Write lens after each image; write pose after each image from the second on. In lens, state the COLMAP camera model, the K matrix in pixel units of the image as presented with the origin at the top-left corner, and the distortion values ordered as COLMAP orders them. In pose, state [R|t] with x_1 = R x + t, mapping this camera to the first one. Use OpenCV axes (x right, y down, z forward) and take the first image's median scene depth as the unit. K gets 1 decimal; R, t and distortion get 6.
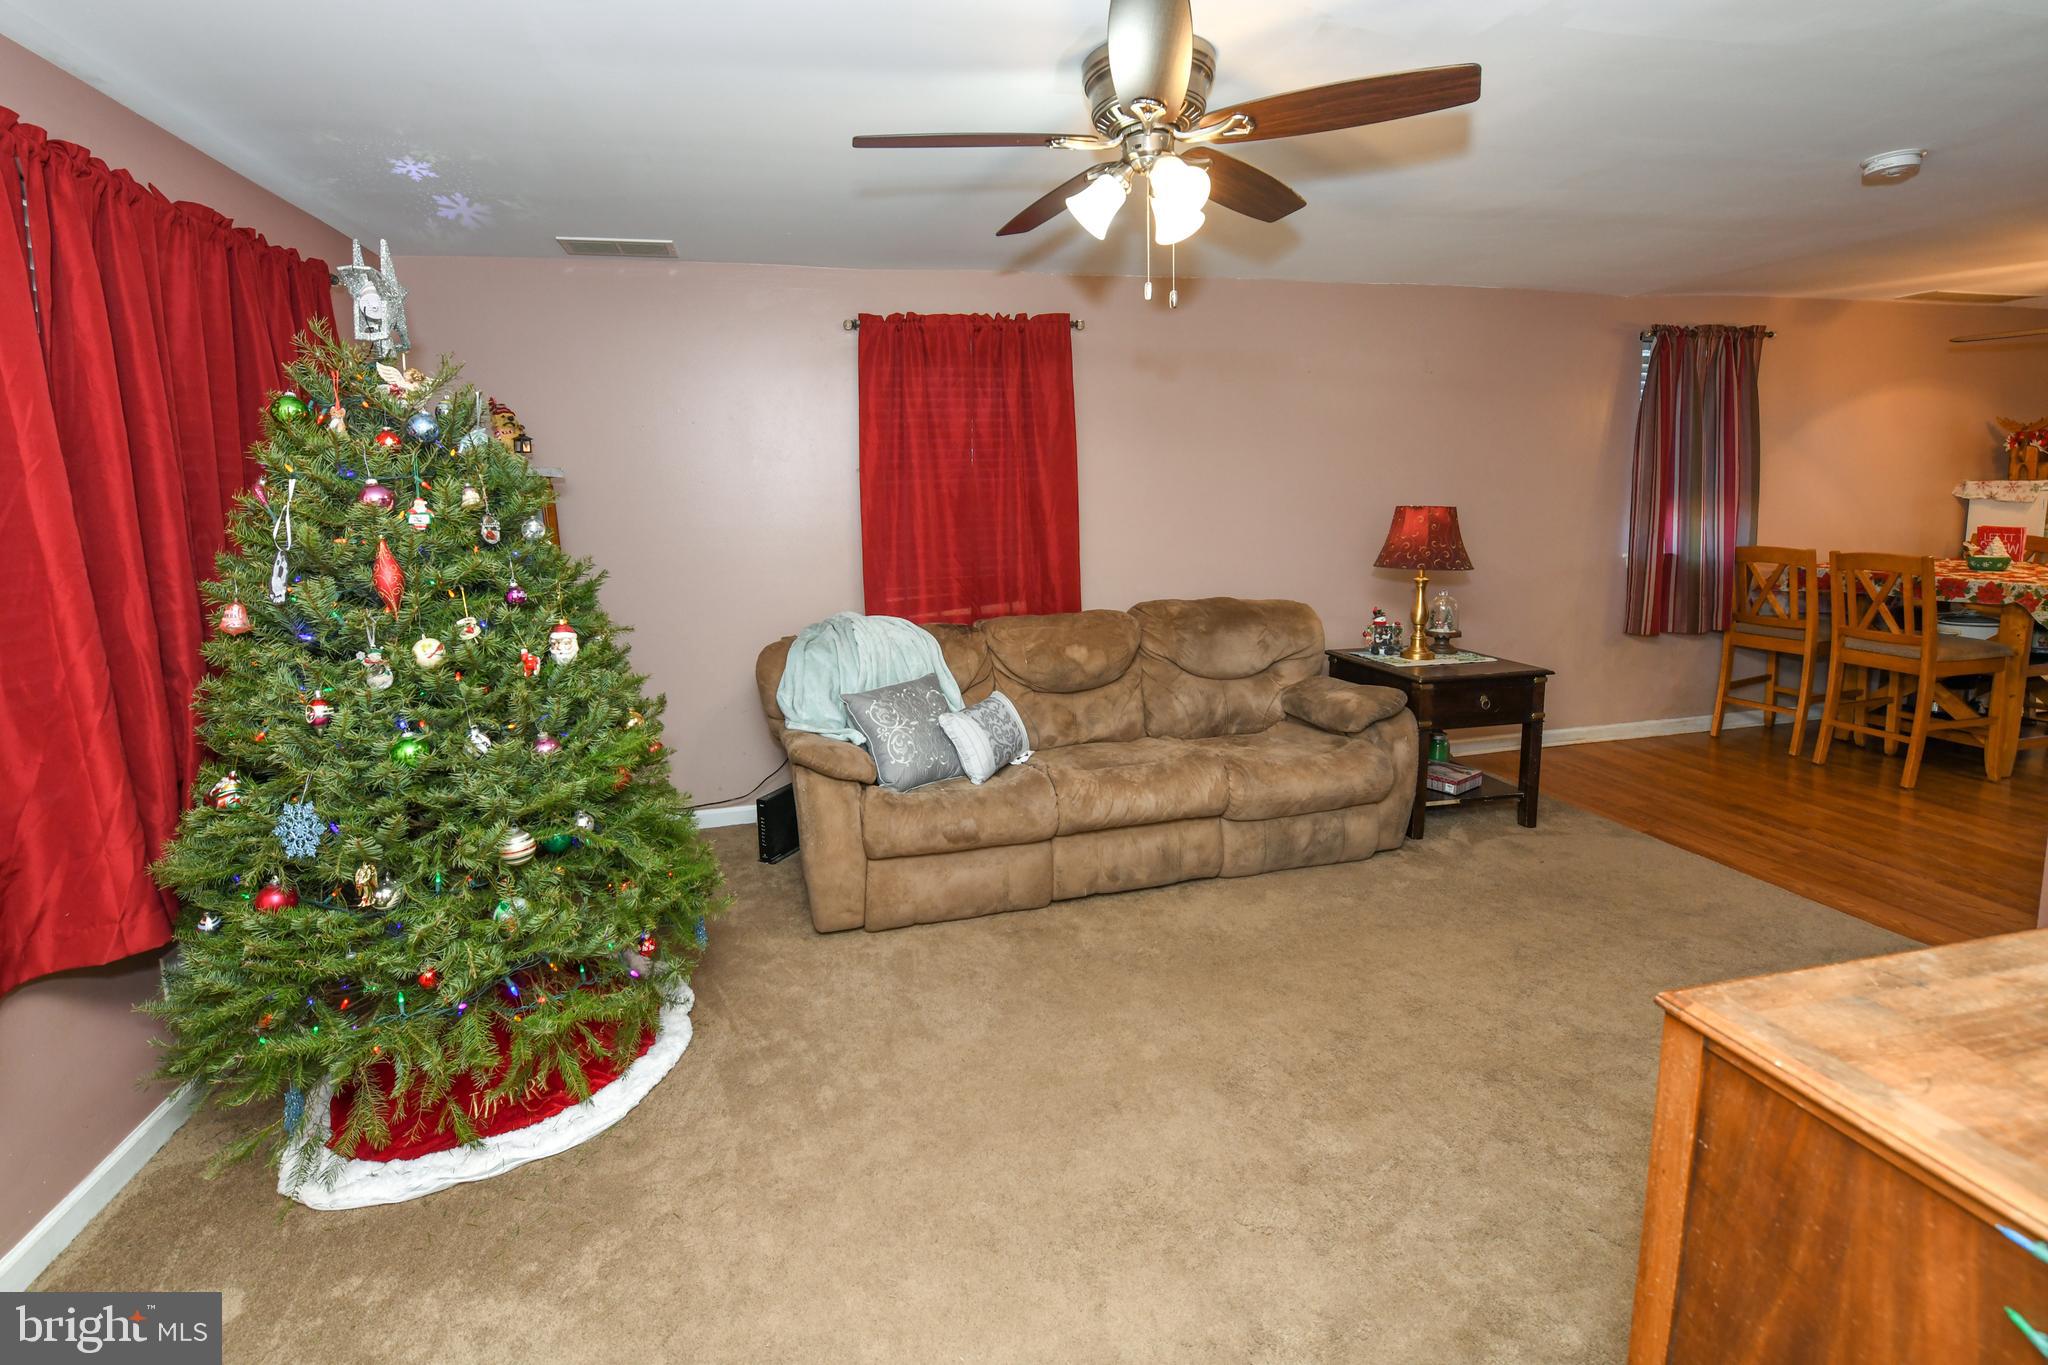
lens RADIAL K [[883.5, 0, 983.7], [0, 883.5, 674.4], [0, 0, 1]] dist [-0.017669, -0.000726]
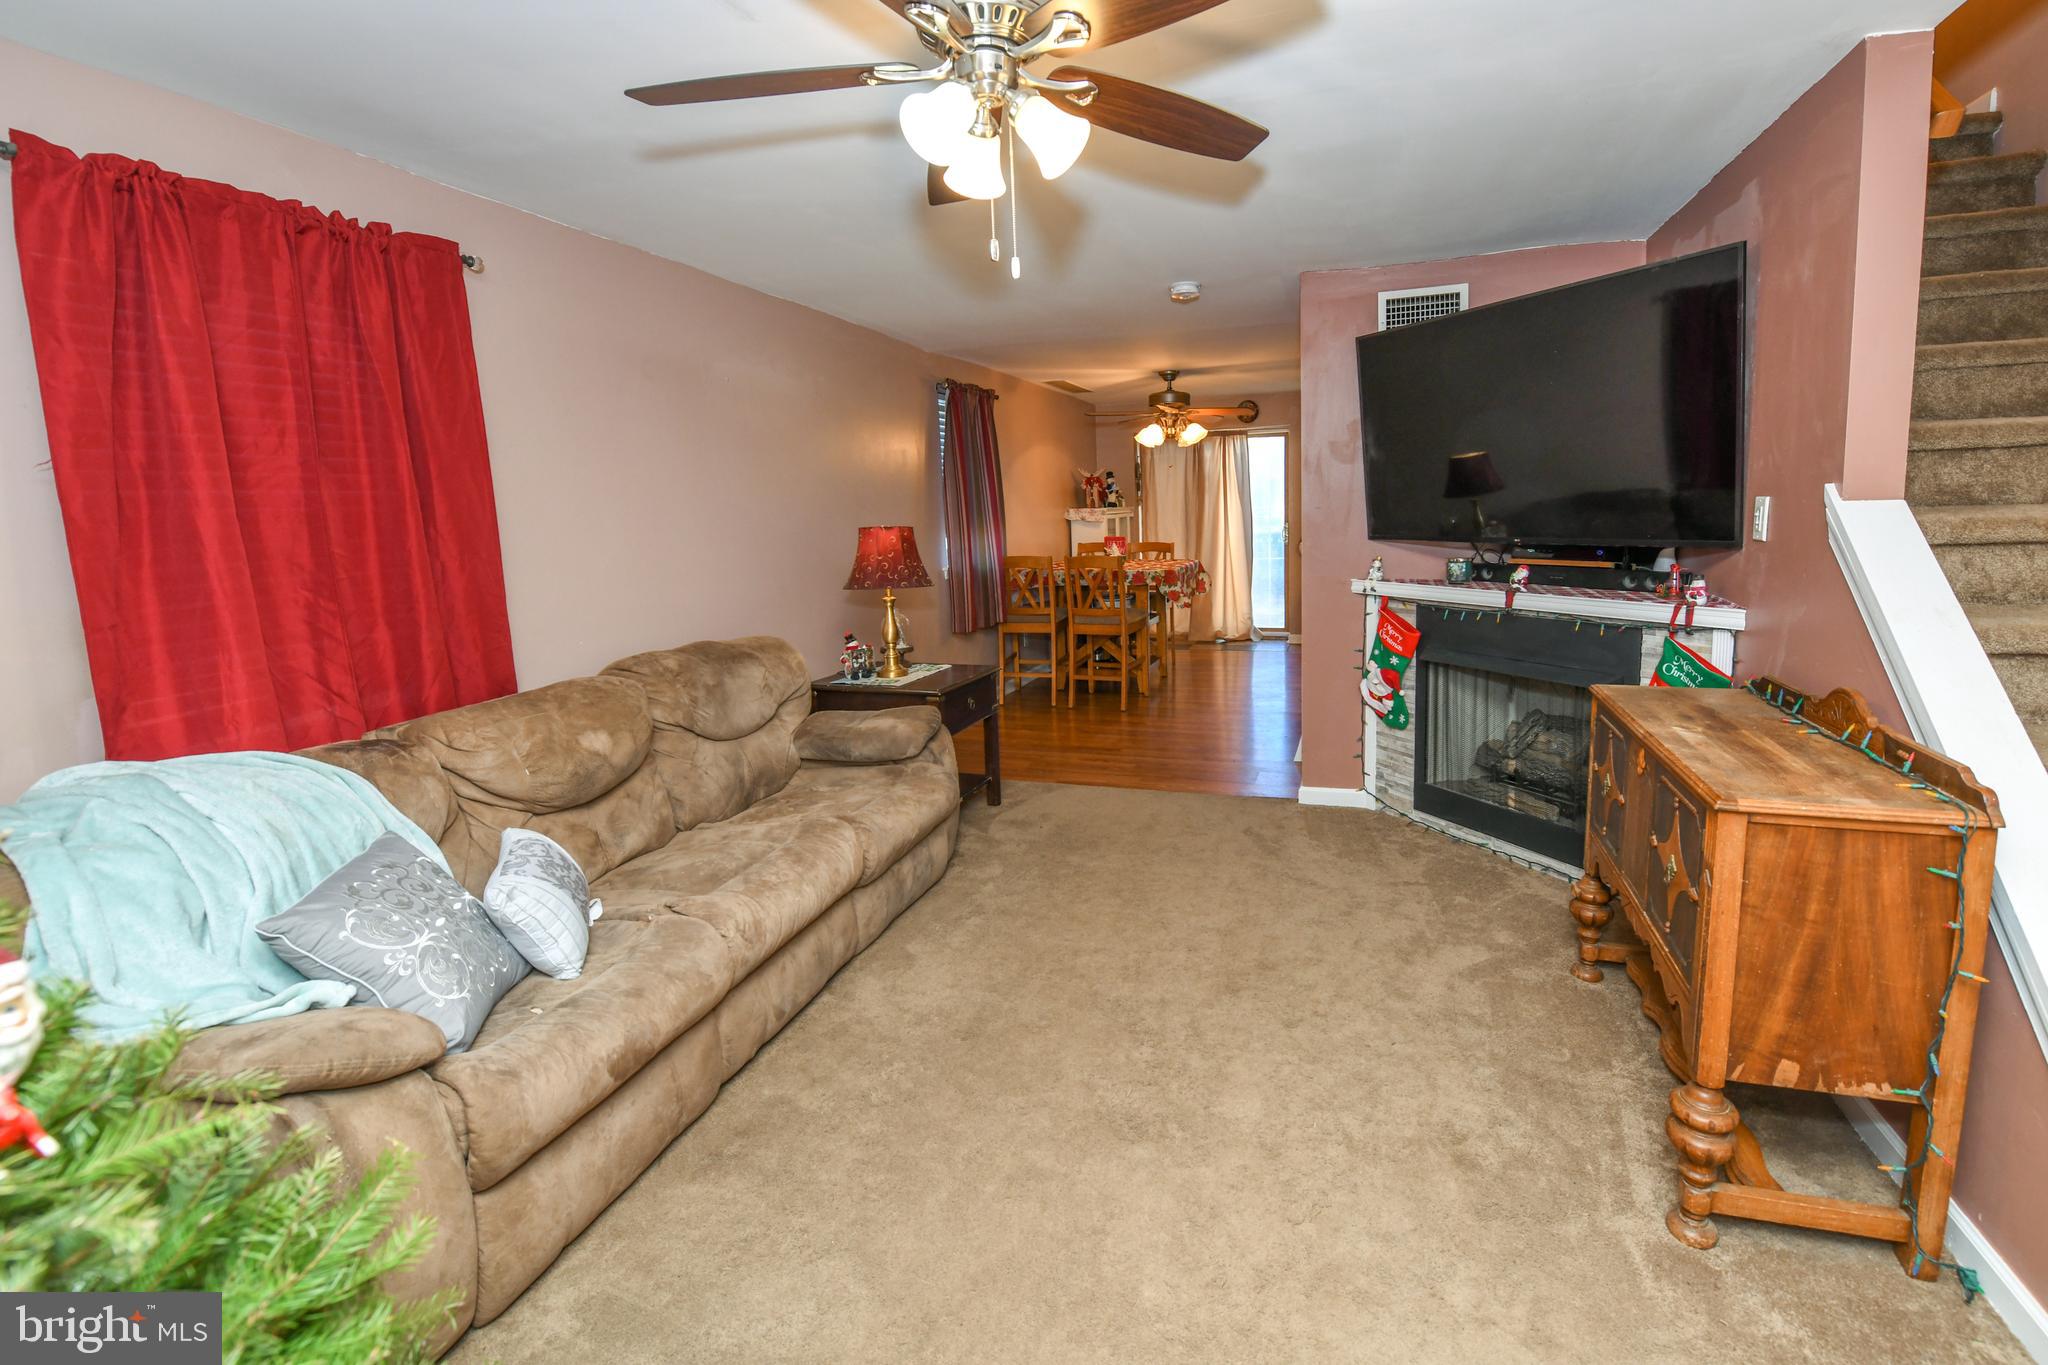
lens RADIAL K [[880.7, 0, 1095.6], [0, 880.7, 674.9], [0, 0, 1]] dist [-0.015382, -0.000213]
pose [[0.467377, -0.152656, 0.870778, -0.298525], [0.187472, 0.979691, 0.071127, -0.051010], [-0.863952, 0.130004, 0.486504, 0.318593]]
